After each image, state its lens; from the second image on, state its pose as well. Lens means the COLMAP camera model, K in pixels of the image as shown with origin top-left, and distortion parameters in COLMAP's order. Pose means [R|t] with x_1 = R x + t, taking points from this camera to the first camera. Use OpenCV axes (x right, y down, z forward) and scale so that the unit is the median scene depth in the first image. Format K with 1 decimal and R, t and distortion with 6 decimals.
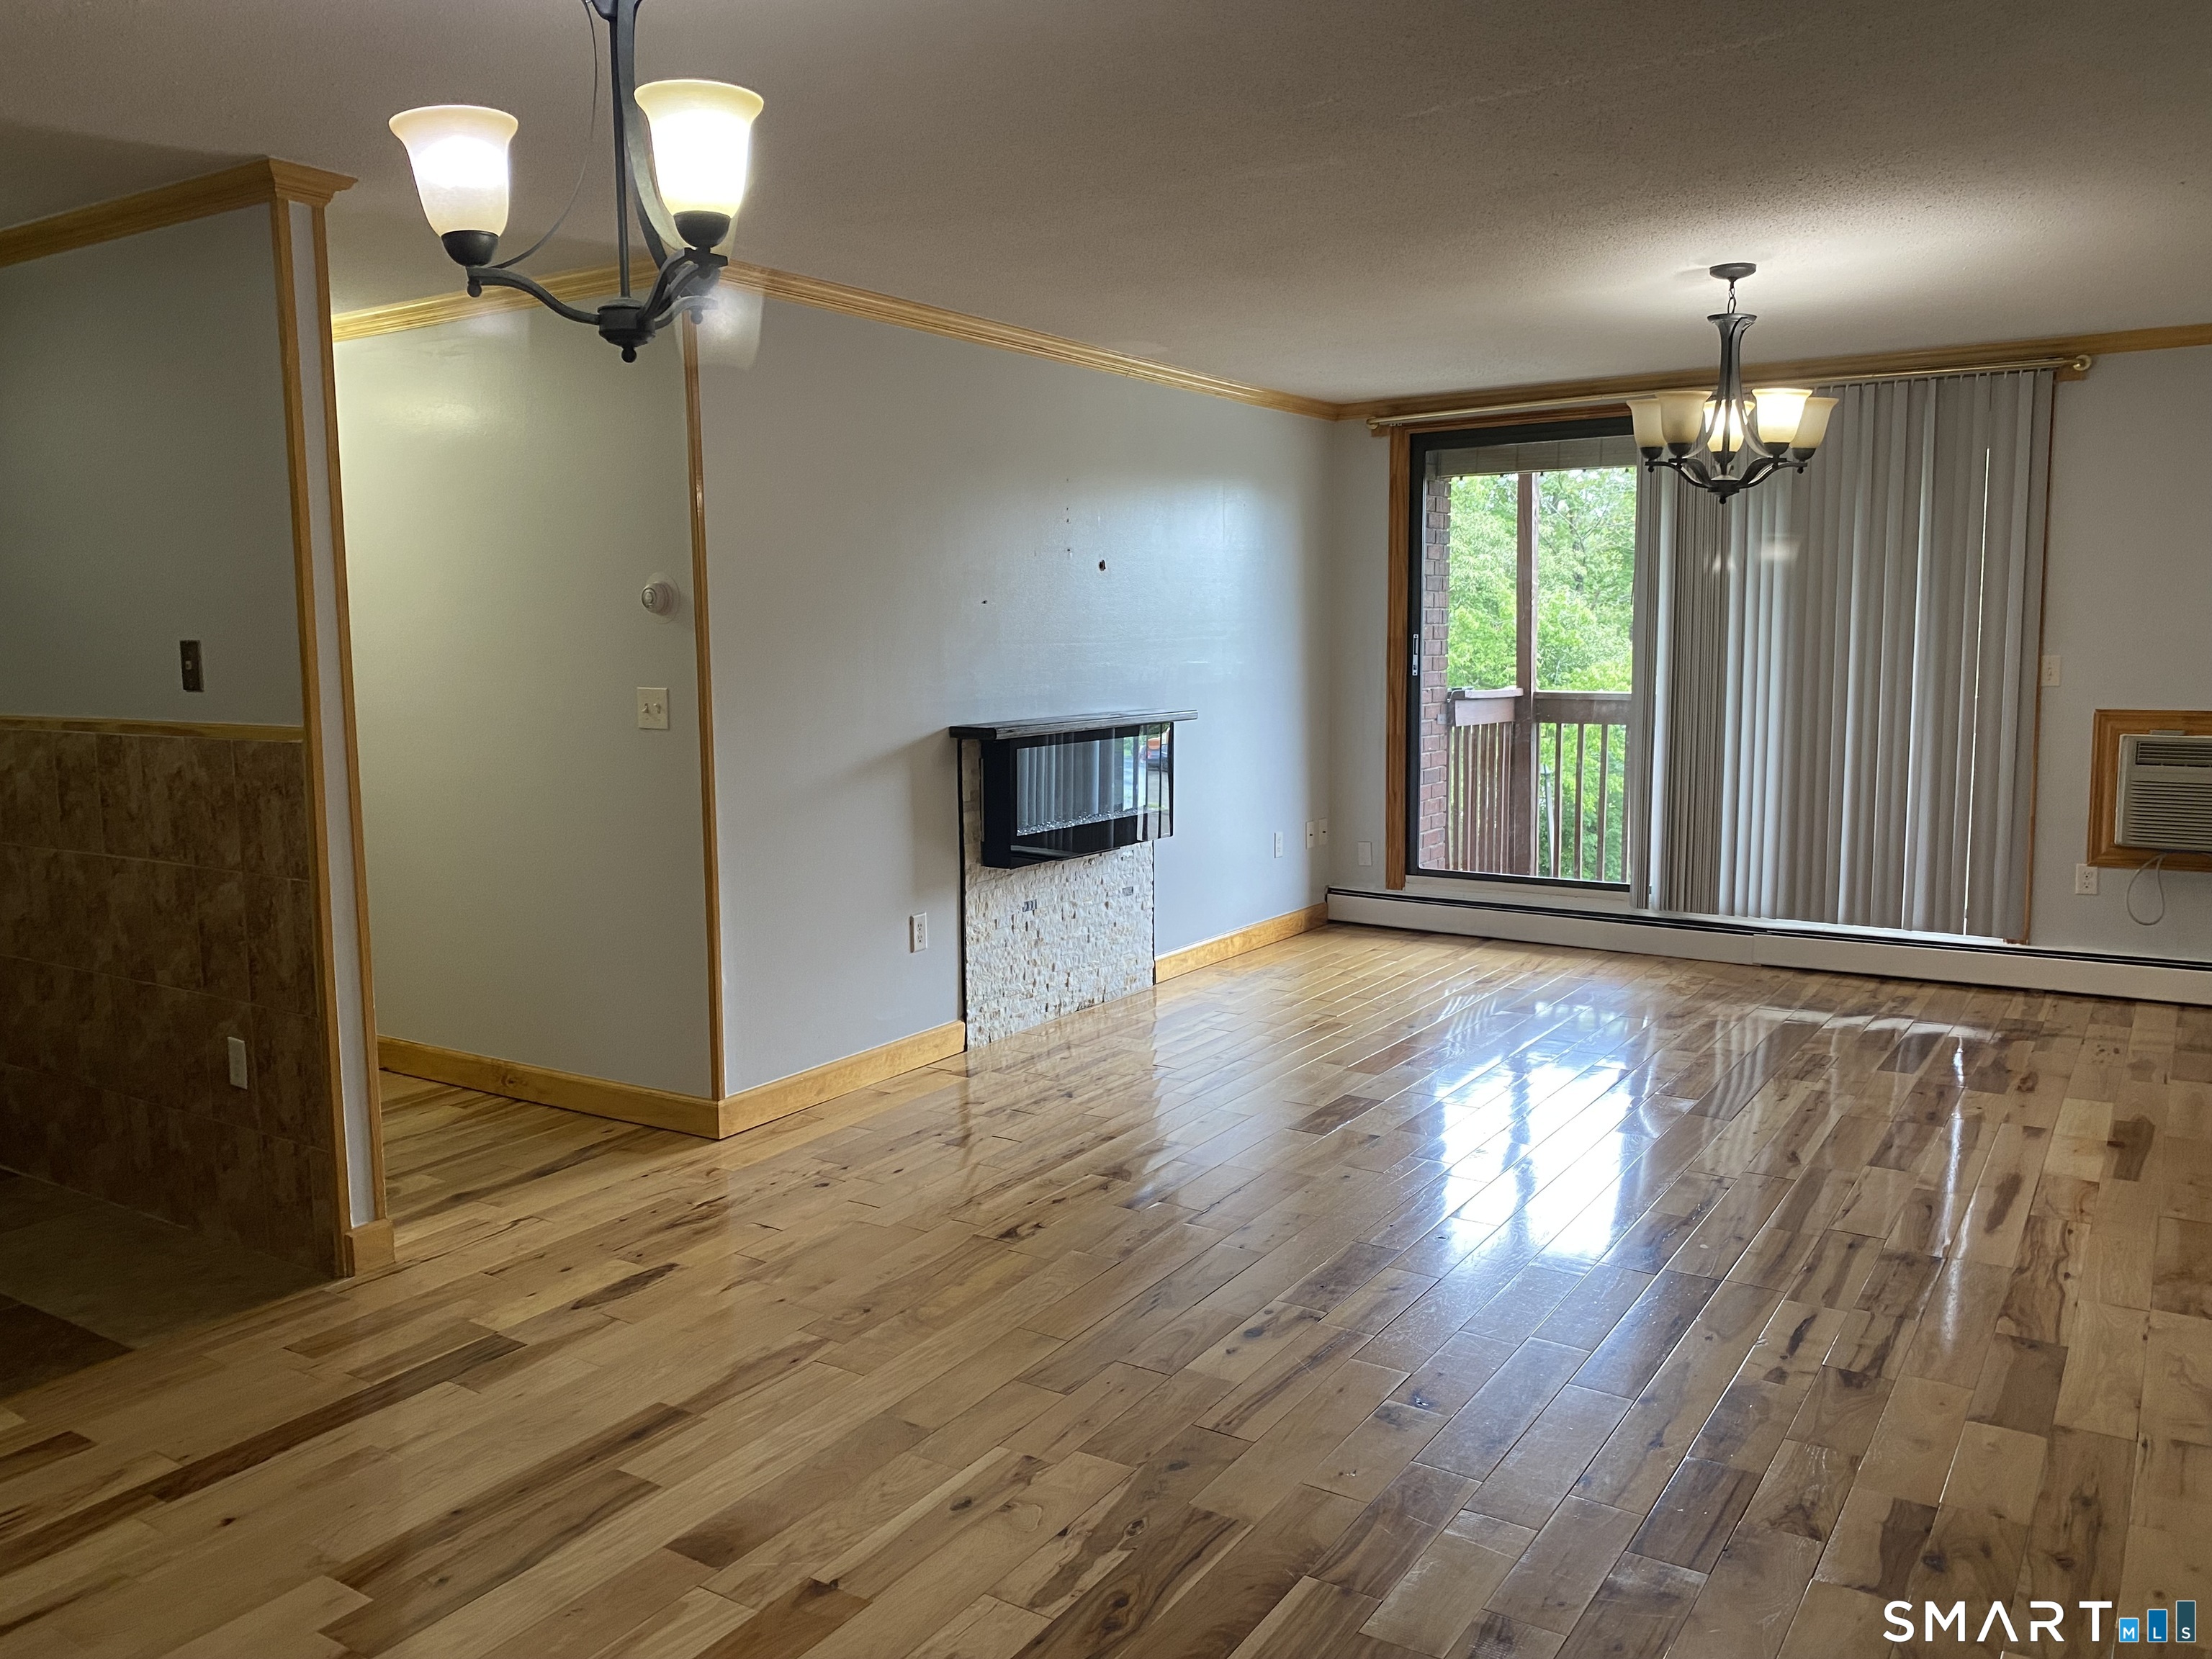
lens RADIAL K [[1697.6, 0, 1049.6], [0, 1697.6, 817.2], [0, 0, 1]] dist [-0.000638, -0.003453]
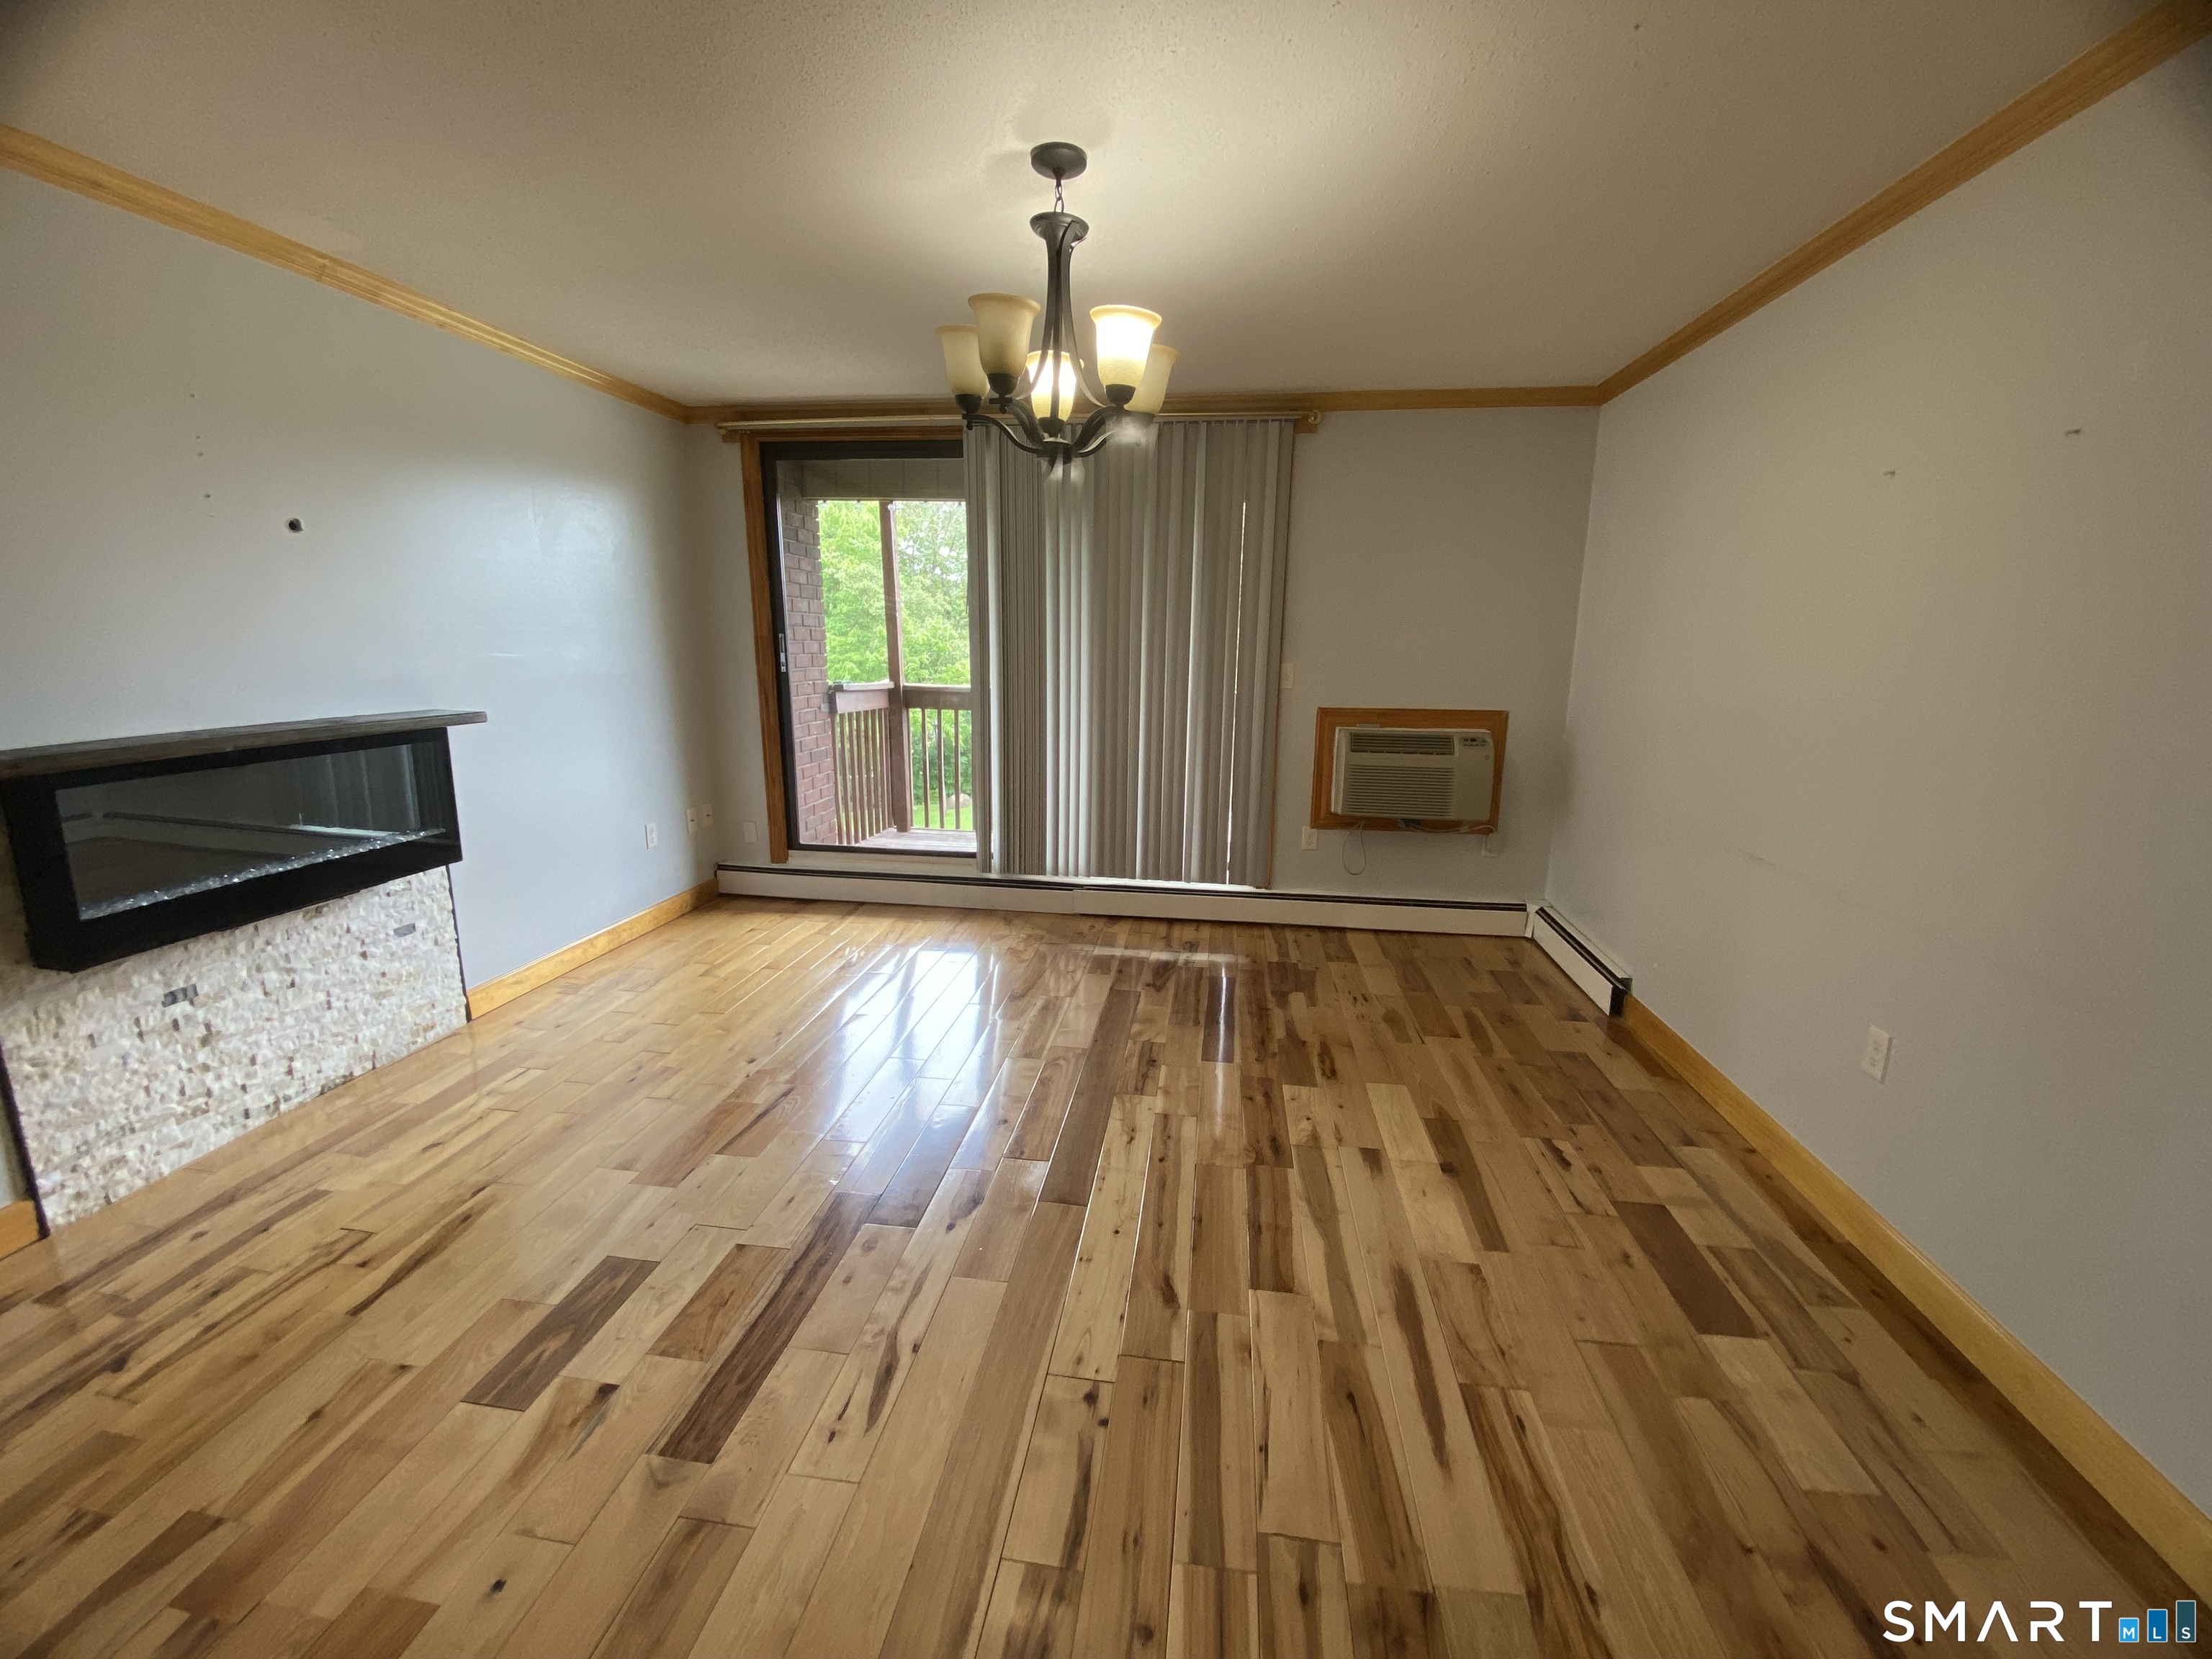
lens RADIAL K [[890.9, 0, 1106.0], [0, 890.9, 829.5], [0, 0, 1]] dist [0.024022, -0.020668]
pose [[0.893074, -0.069828, 0.444458, 0.159762], [0.026200, 0.994278, 0.103565, -0.042753], [-0.449146, -0.080846, 0.889793, 0.439950]]
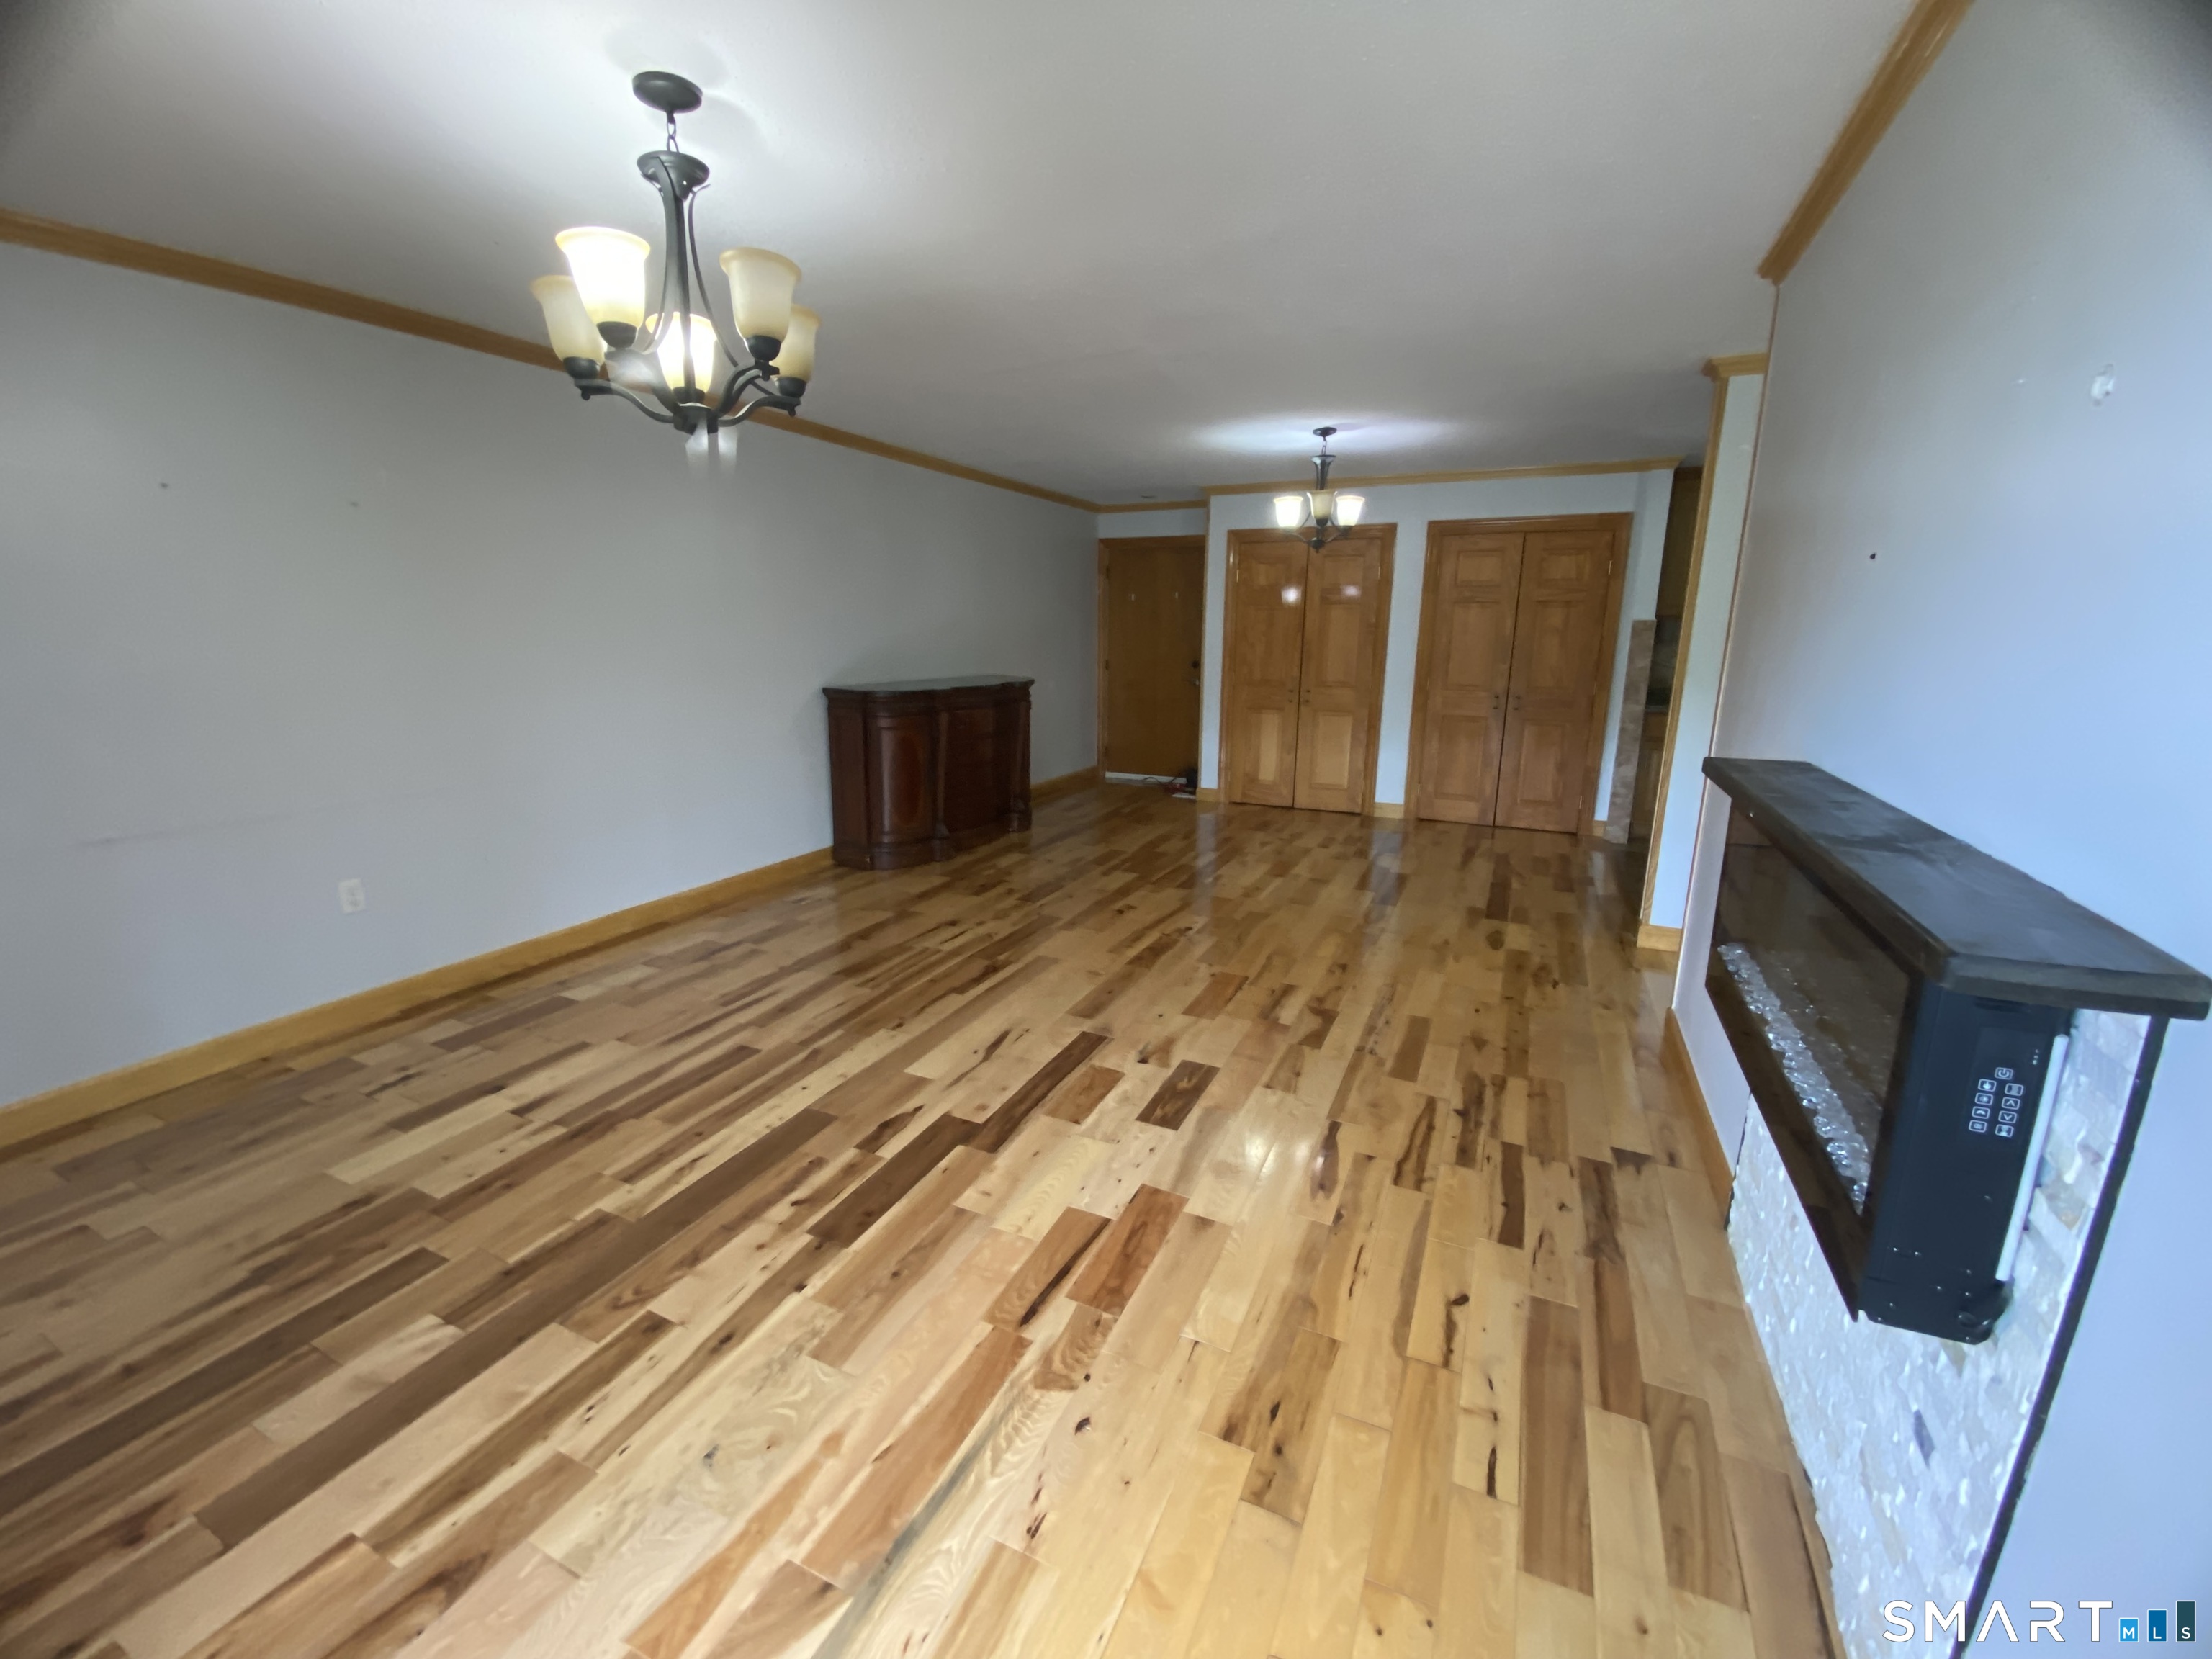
lens RADIAL K [[890.9, 0, 1106.0], [0, 890.9, 829.5], [0, 0, 1]] dist [0.024022, -0.020668]
pose [[-0.986427, 0.045163, -0.157869, 0.216865], [-0.009856, 0.943412, 0.331475, -0.117176], [0.163906, 0.328532, -0.930162, 1.072061]]
